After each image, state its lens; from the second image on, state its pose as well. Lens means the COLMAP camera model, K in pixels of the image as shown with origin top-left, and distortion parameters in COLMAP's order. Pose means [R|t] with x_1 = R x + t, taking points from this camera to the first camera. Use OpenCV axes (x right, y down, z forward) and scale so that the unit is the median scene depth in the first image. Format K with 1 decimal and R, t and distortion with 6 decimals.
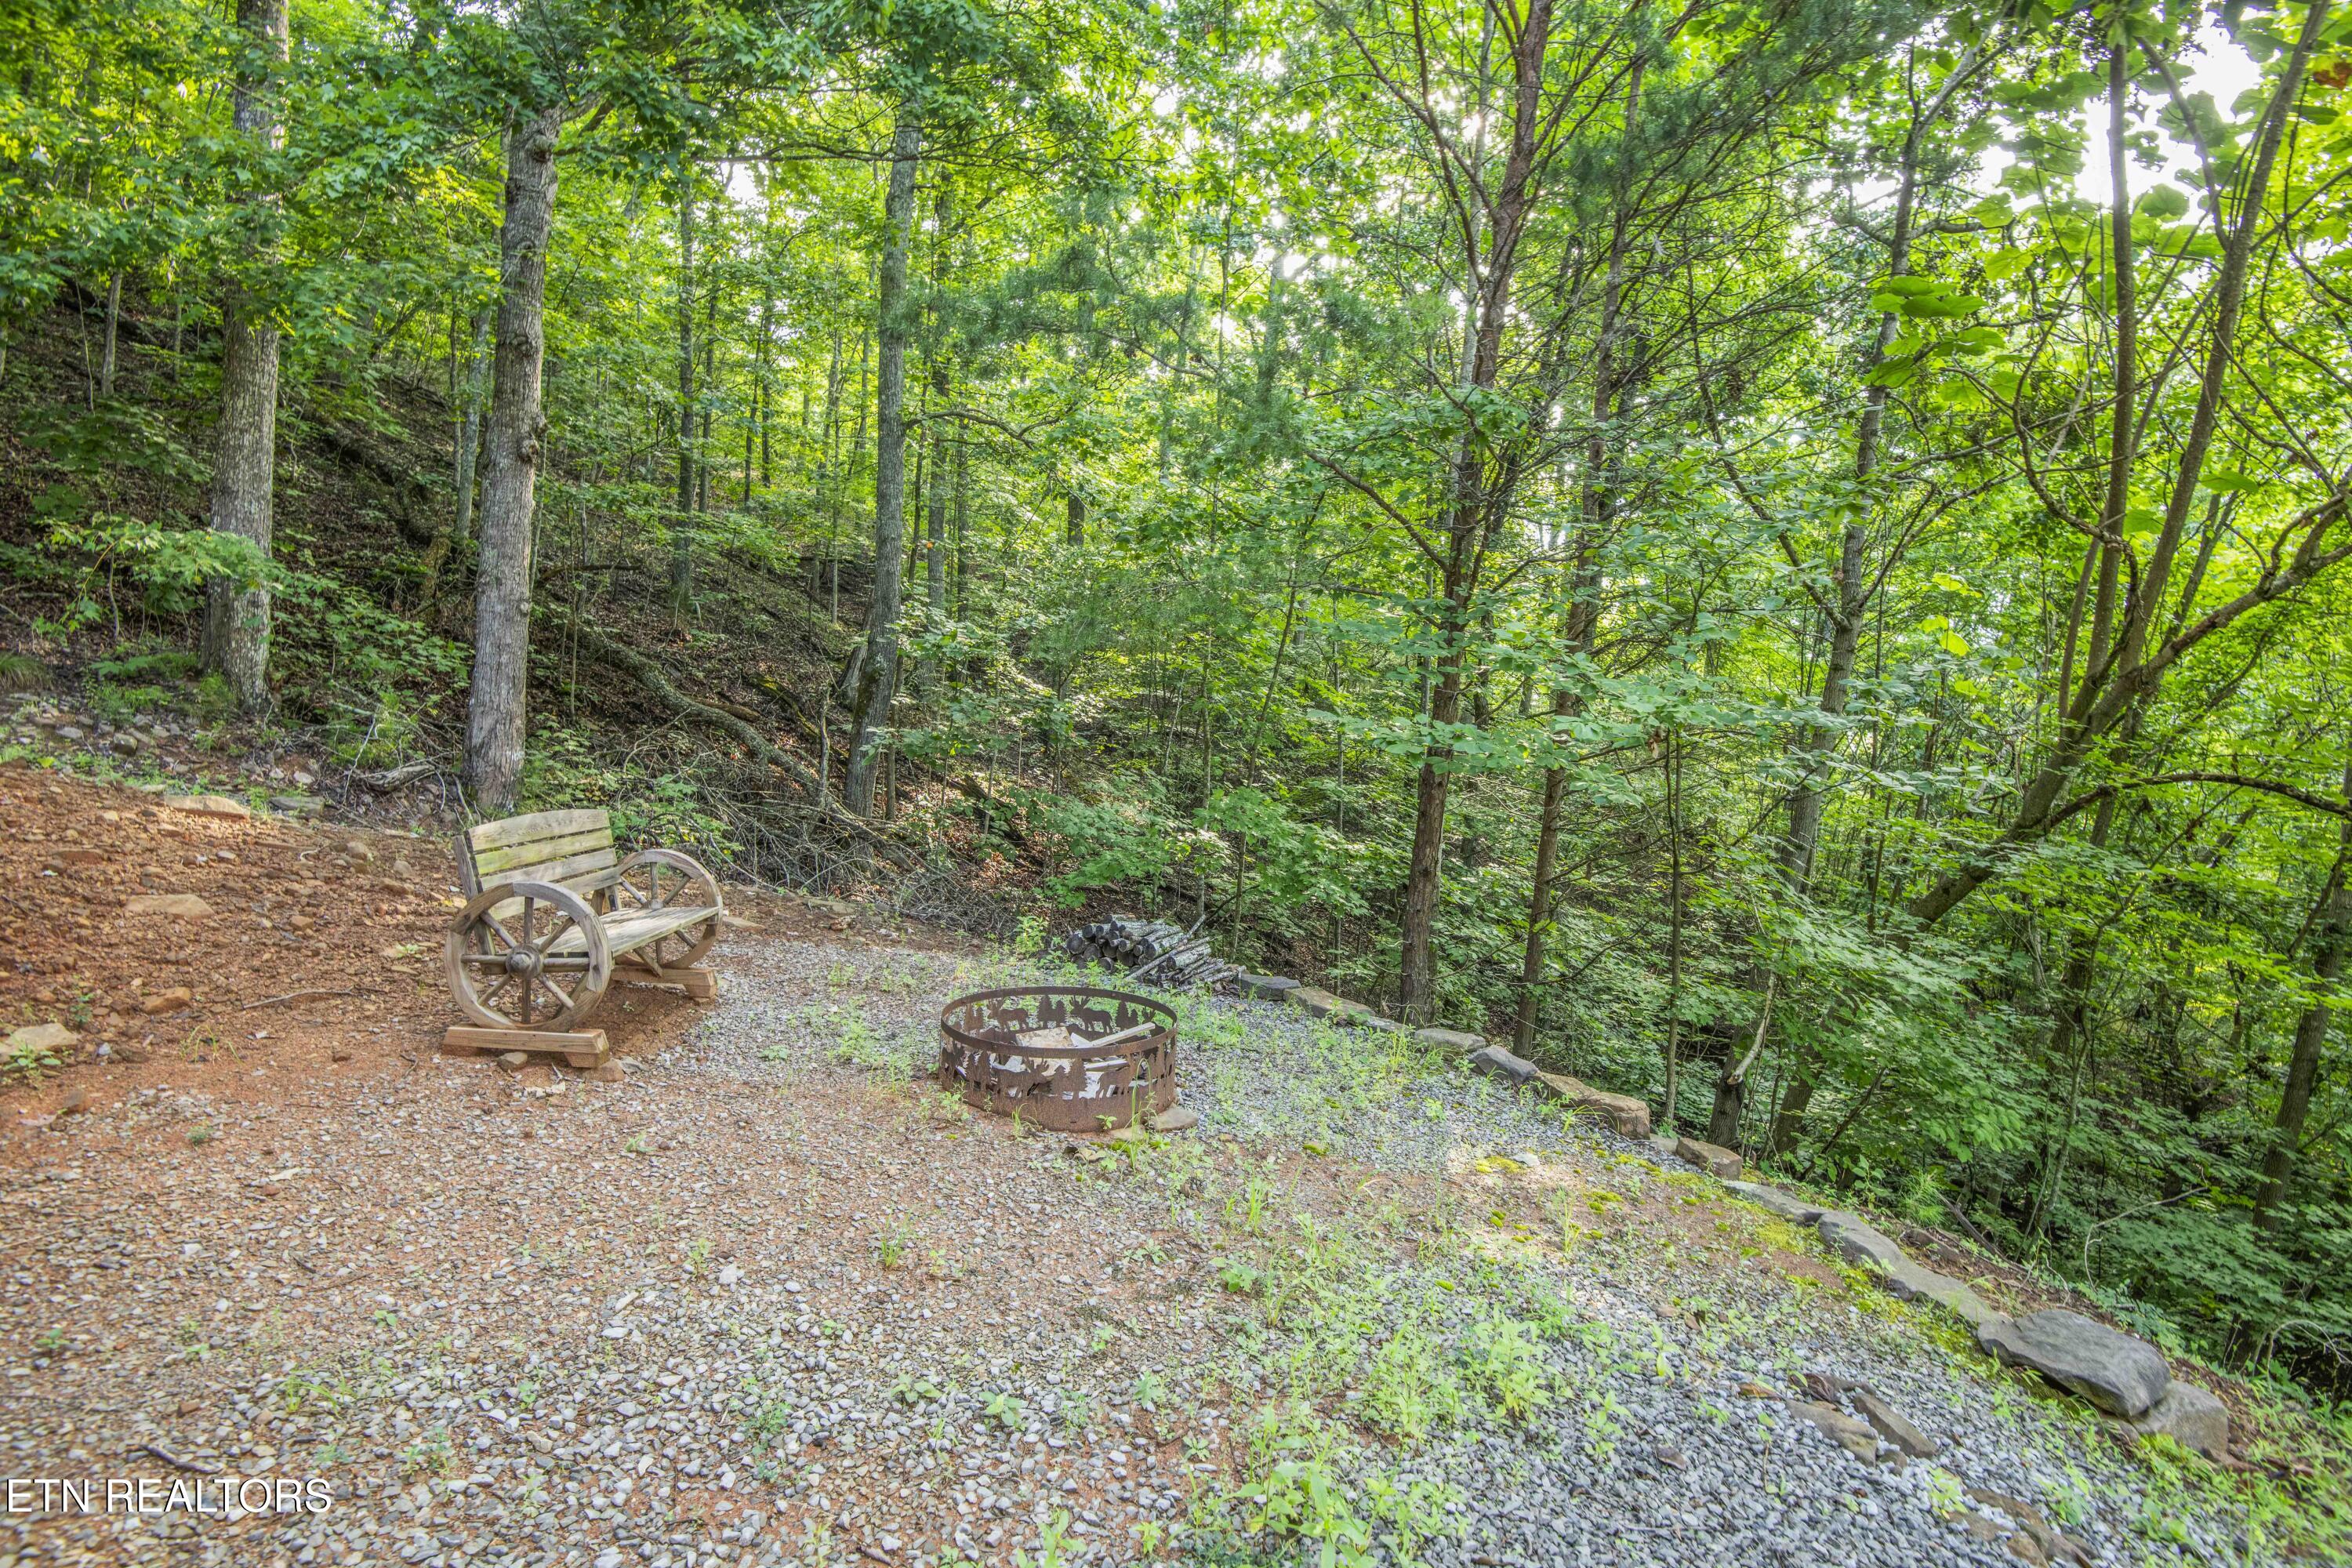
lens RADIAL K [[1086.5, 0, 1178.1], [0, 1086.5, 774.6], [0, 0, 1]] dist [-0.014276, -0.016048]
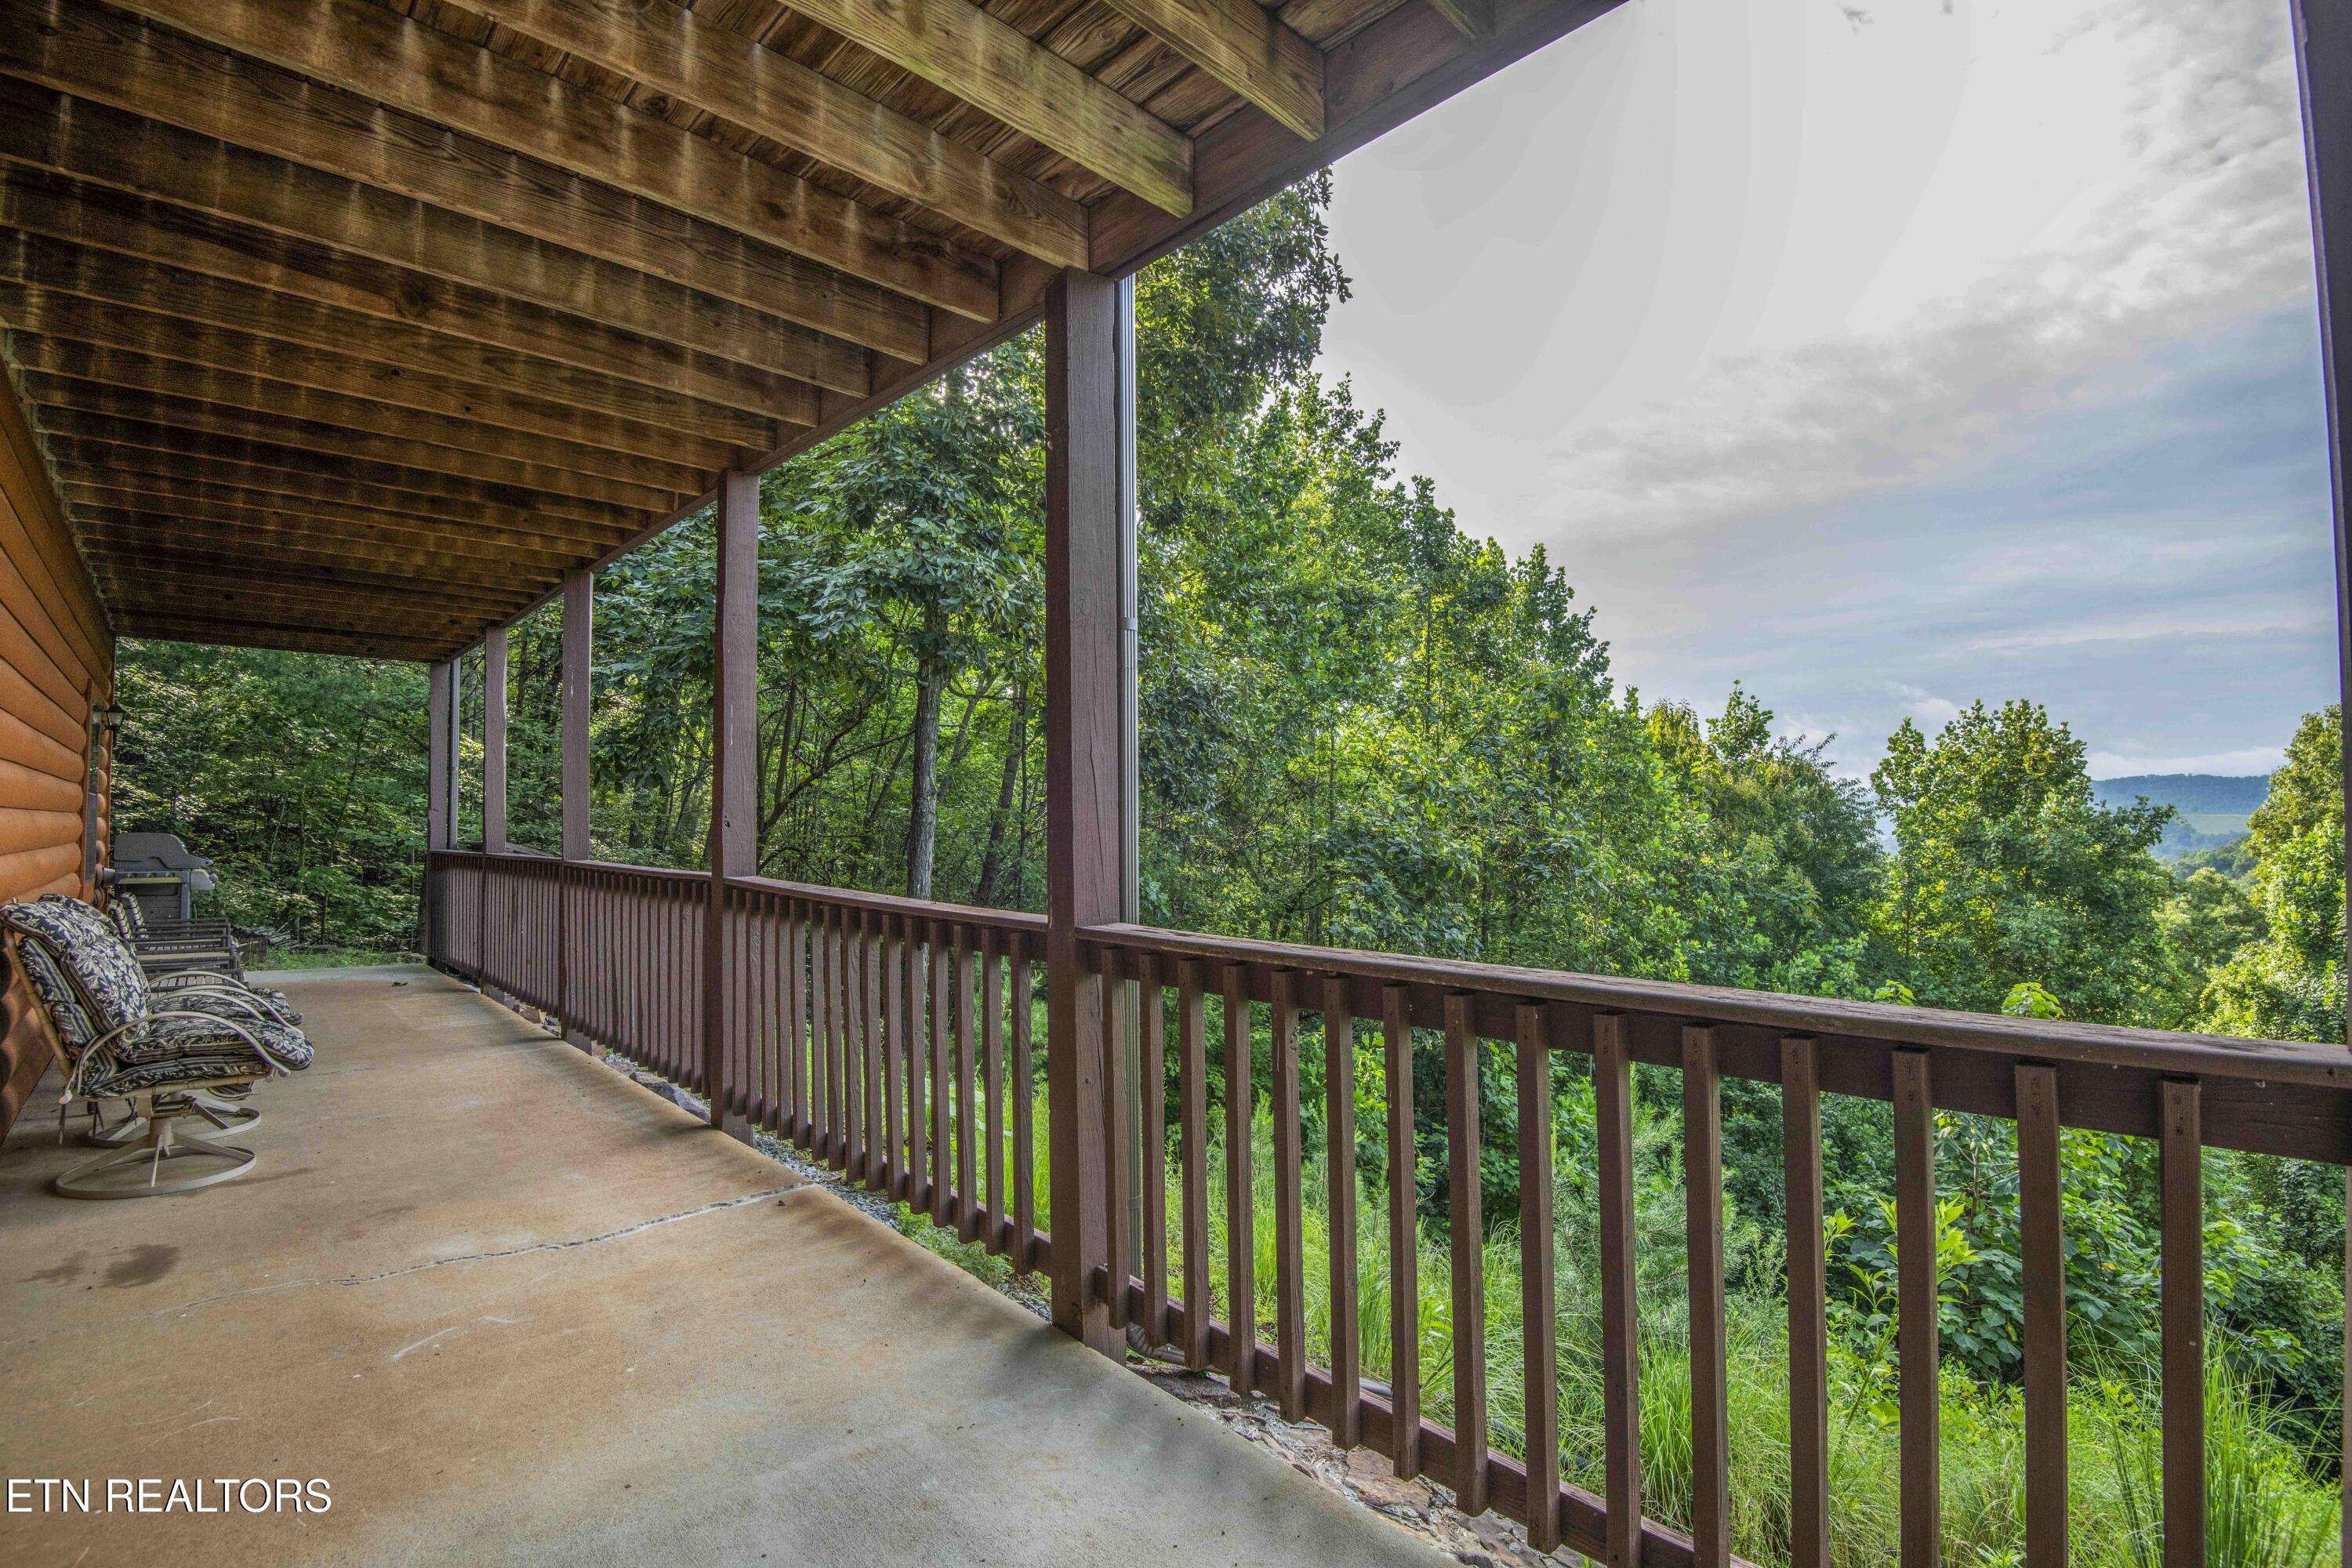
lens RADIAL K [[1086.5, 0, 1190.8], [0, 1086.5, 780.7], [0, 0, 1]] dist [-0.014276, -0.016048]
pose [[0.767982, 0.017853, 0.640223, 0.009799], [0.027062, 0.997814, -0.060286, 0.004505], [-0.639900, 0.063624, 0.765820, -0.467591]]
